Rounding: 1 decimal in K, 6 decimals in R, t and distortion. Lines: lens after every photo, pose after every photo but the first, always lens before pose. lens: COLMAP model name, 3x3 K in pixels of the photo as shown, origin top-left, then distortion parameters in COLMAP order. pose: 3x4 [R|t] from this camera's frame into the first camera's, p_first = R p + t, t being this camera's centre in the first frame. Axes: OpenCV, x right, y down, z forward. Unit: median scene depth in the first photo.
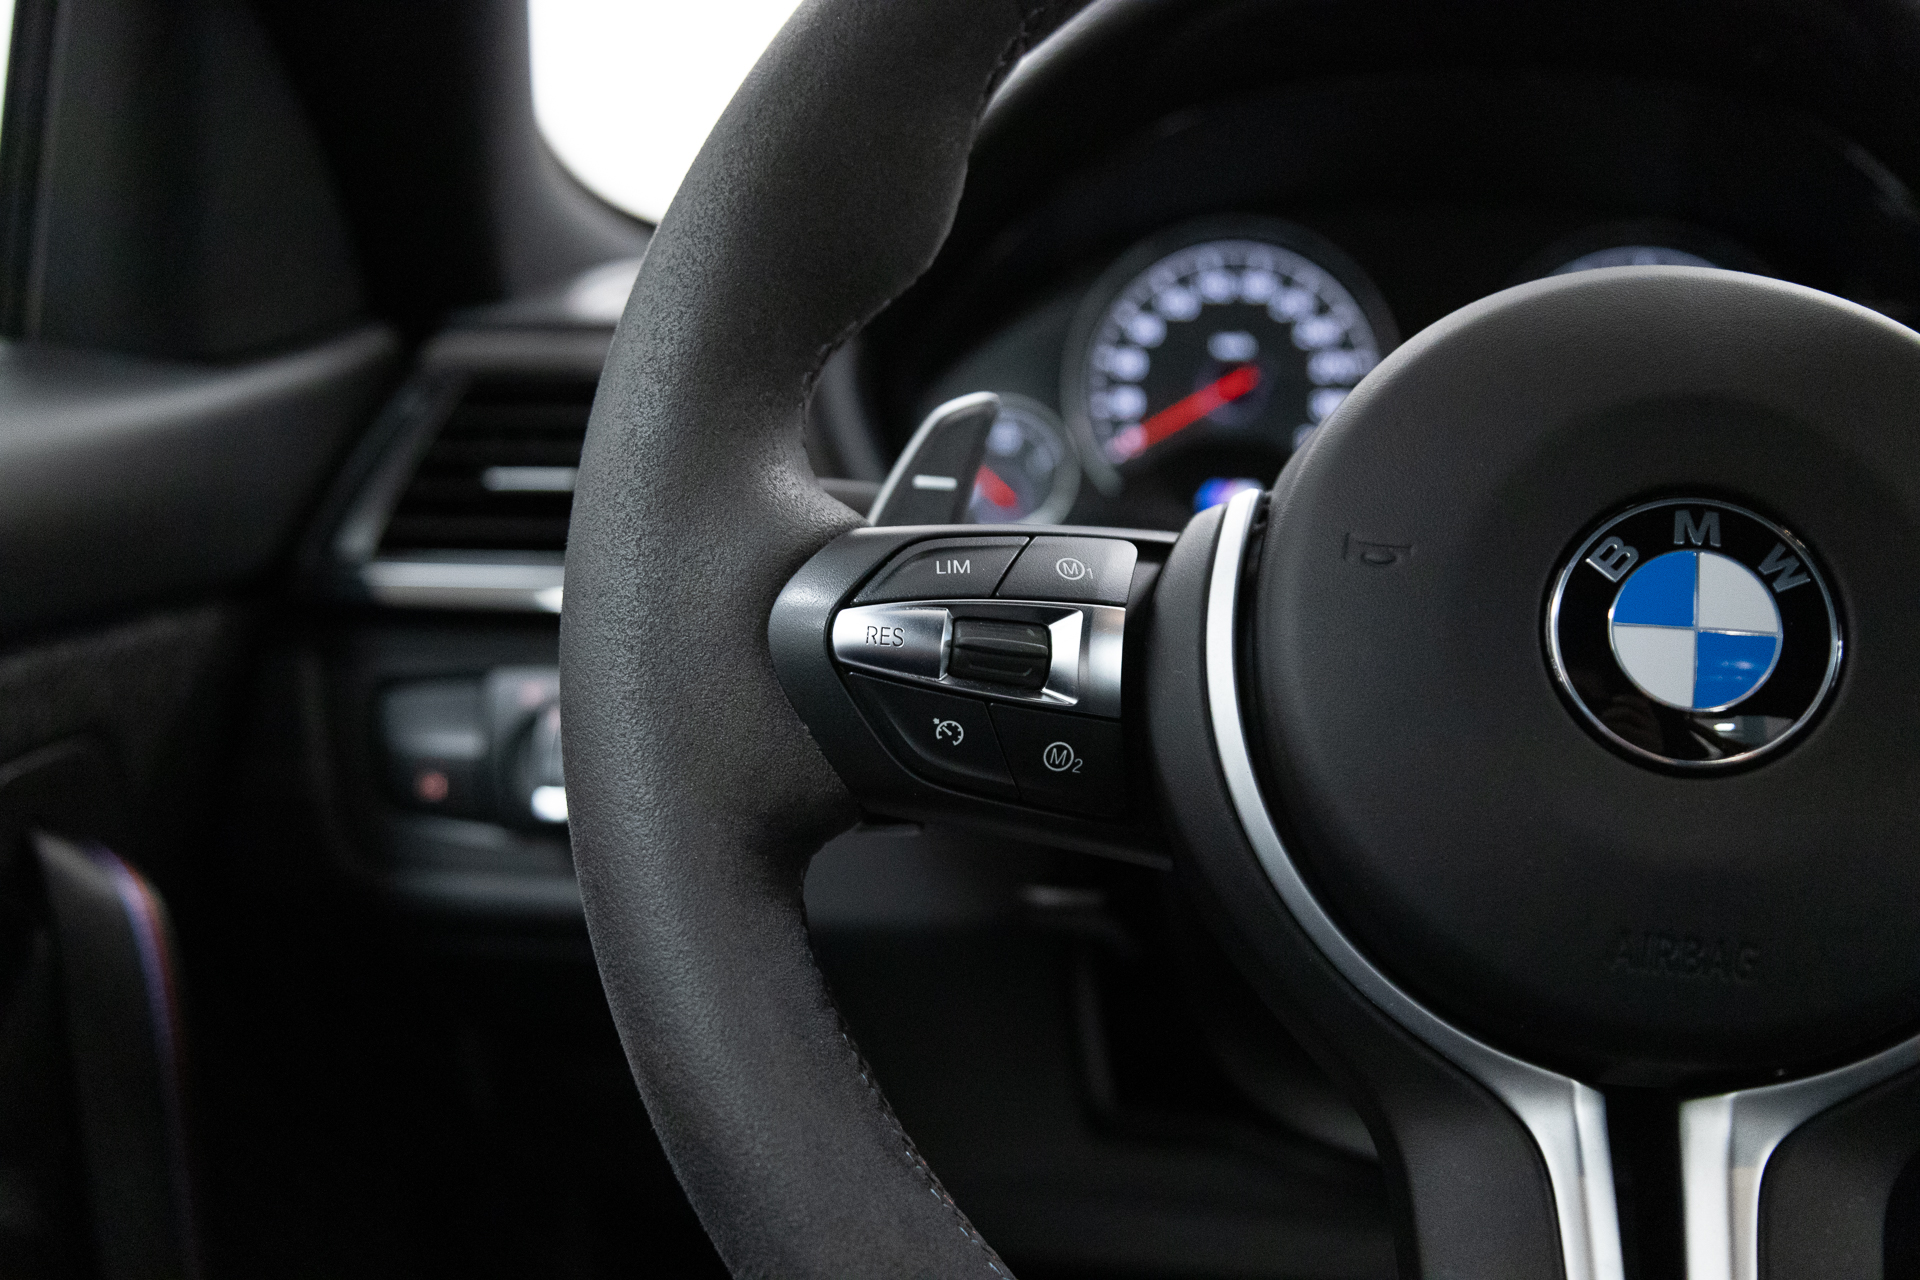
lens RADIAL K [[1969.5, 0, 960.0], [0, 1969.5, 640.0], [0, 0, 1]] dist [0.017217, -0.002088]
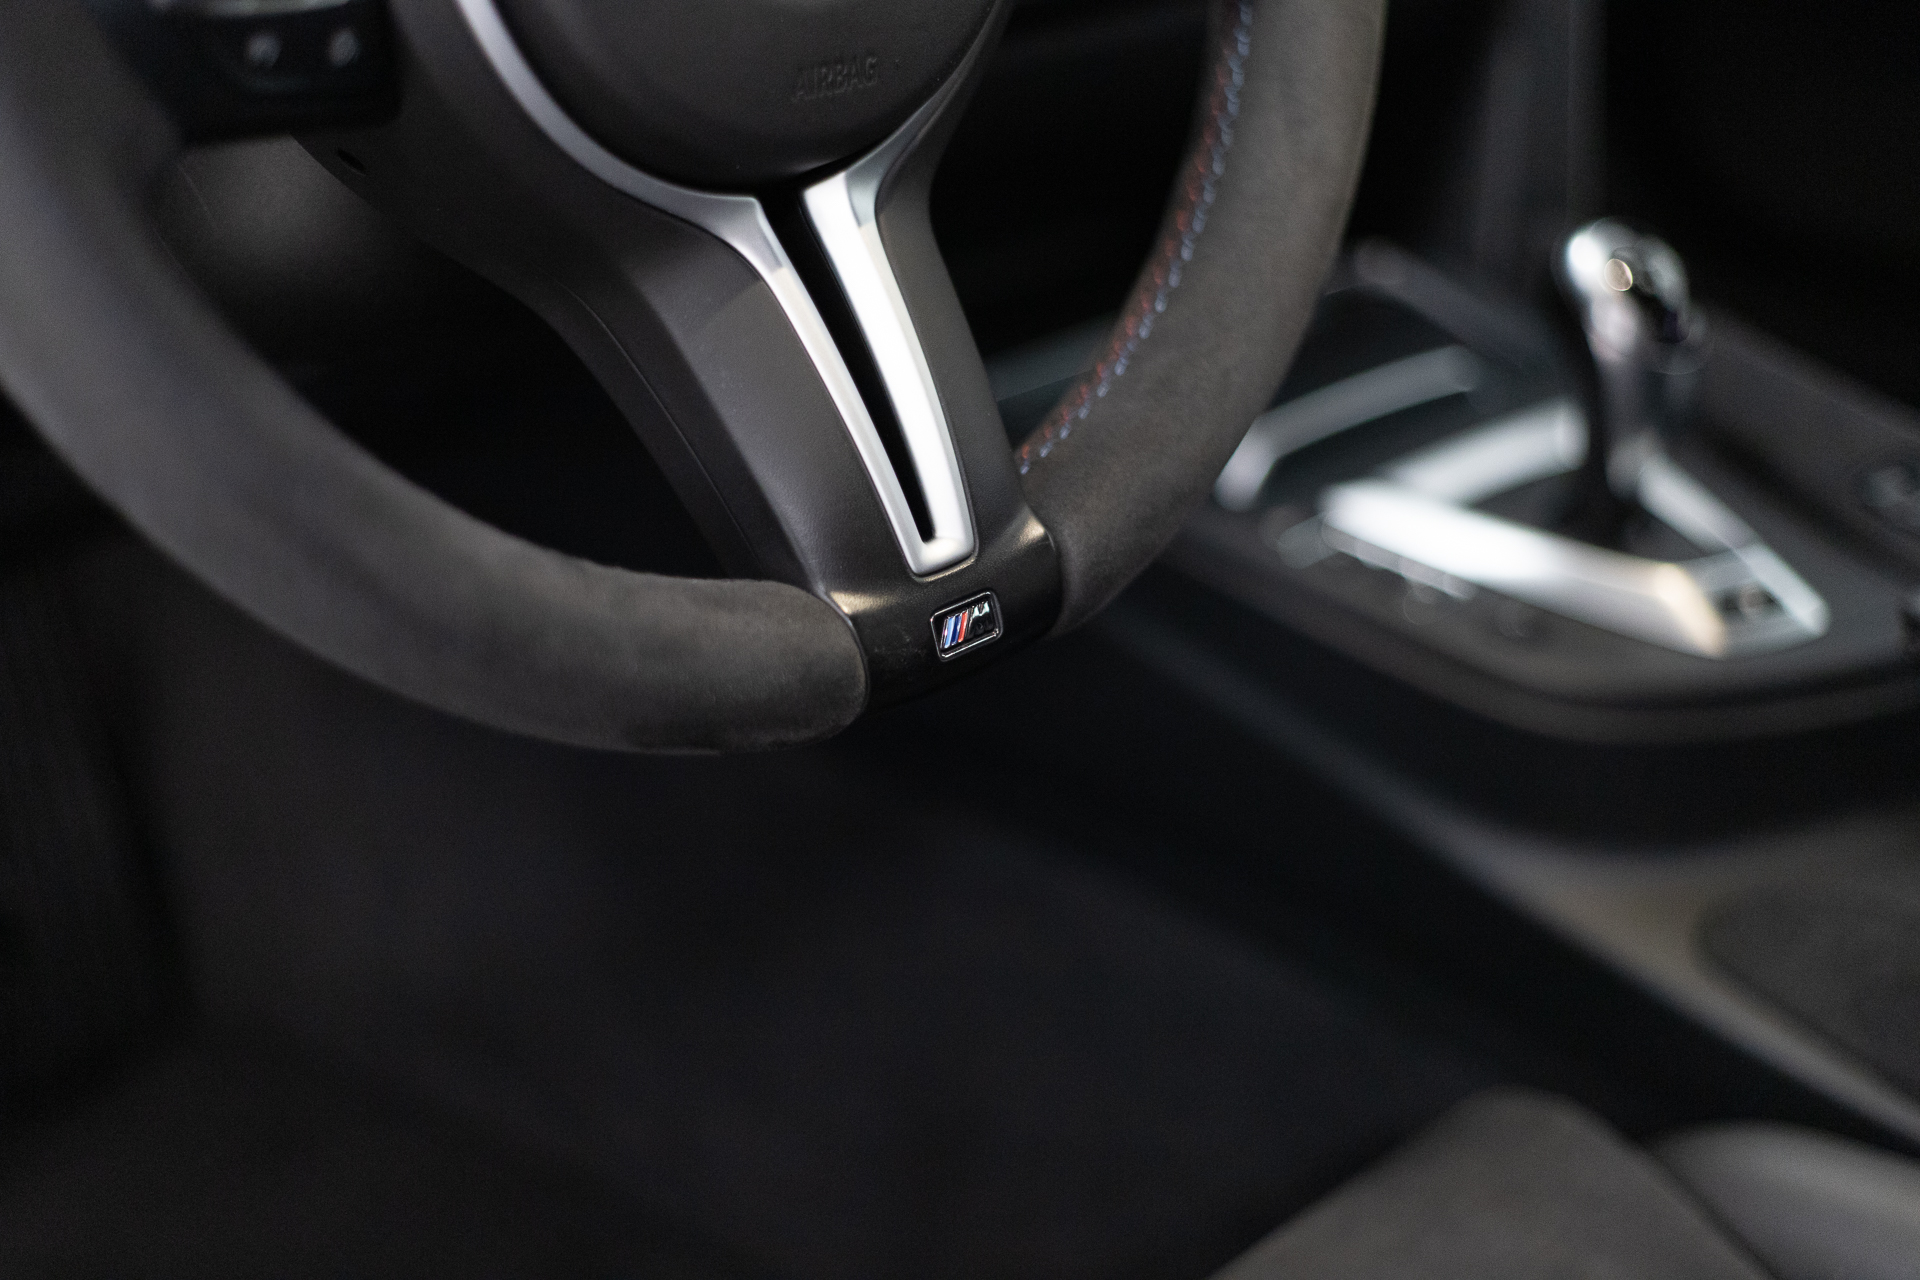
lens RADIAL K [[2773.3, 0, 960.0], [0, 2773.3, 640.0], [0, 0, 1]] dist [-0.062525, -0.039524]
pose [[0.615149, -0.398019, 0.680568, -0.879380], [0.120881, 0.900622, 0.417453, -0.231264], [-0.779089, -0.174528, 0.602130, -0.195046]]
